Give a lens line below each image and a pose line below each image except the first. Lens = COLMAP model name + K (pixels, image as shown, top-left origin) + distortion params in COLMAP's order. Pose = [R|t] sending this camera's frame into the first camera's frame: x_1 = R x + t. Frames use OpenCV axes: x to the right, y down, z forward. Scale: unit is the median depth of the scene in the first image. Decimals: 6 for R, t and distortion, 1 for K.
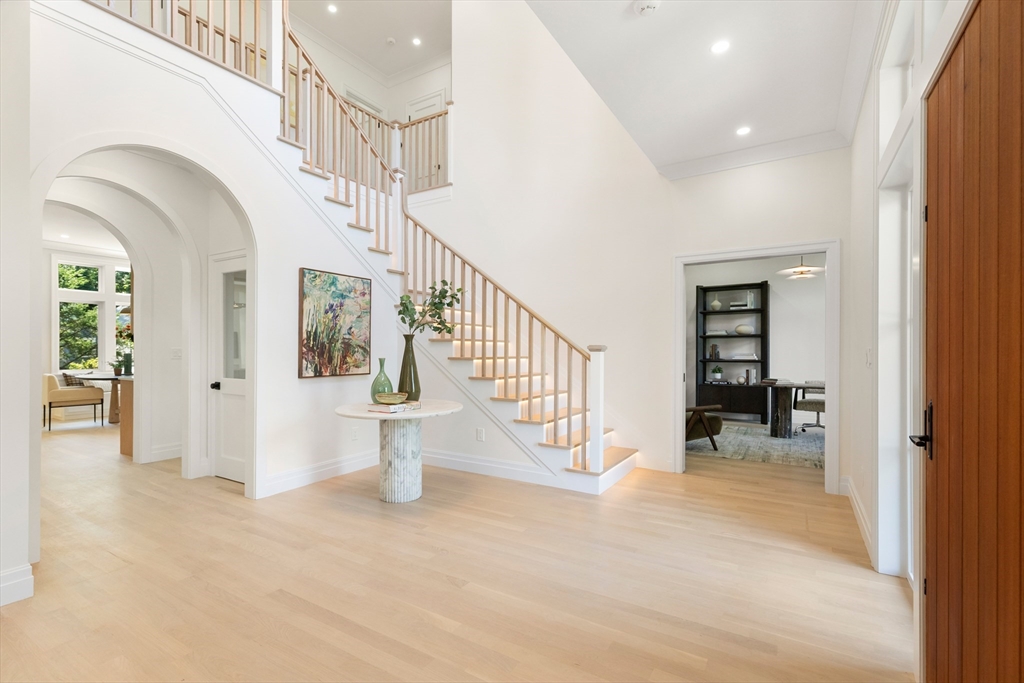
lens RADIAL K [[459.8, 0, 506.7], [0, 459.8, 340.2], [0, 0, 1]] dist [0.003843, 0.000697]
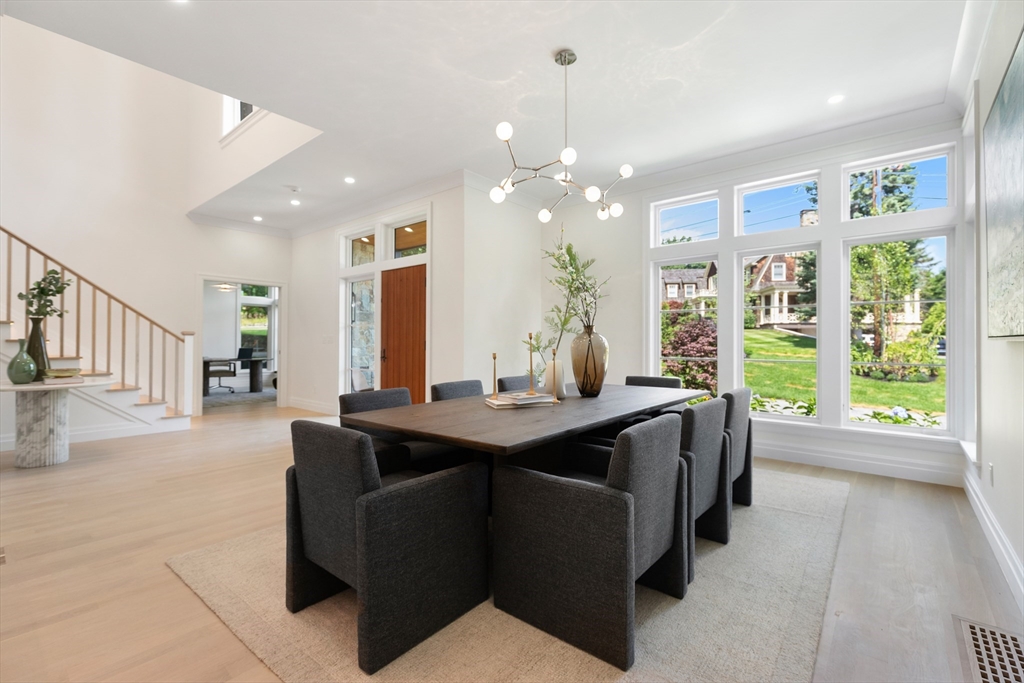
lens RADIAL K [[459.8, 0, 506.7], [0, 459.8, 340.2], [0, 0, 1]] dist [0.003843, 0.000697]
pose [[0.137660, 0.004131, 0.990471, -1.108274], [-0.017771, 0.999841, -0.001700, 0.024743], [-0.990320, -0.017367, 0.137711, -0.234554]]
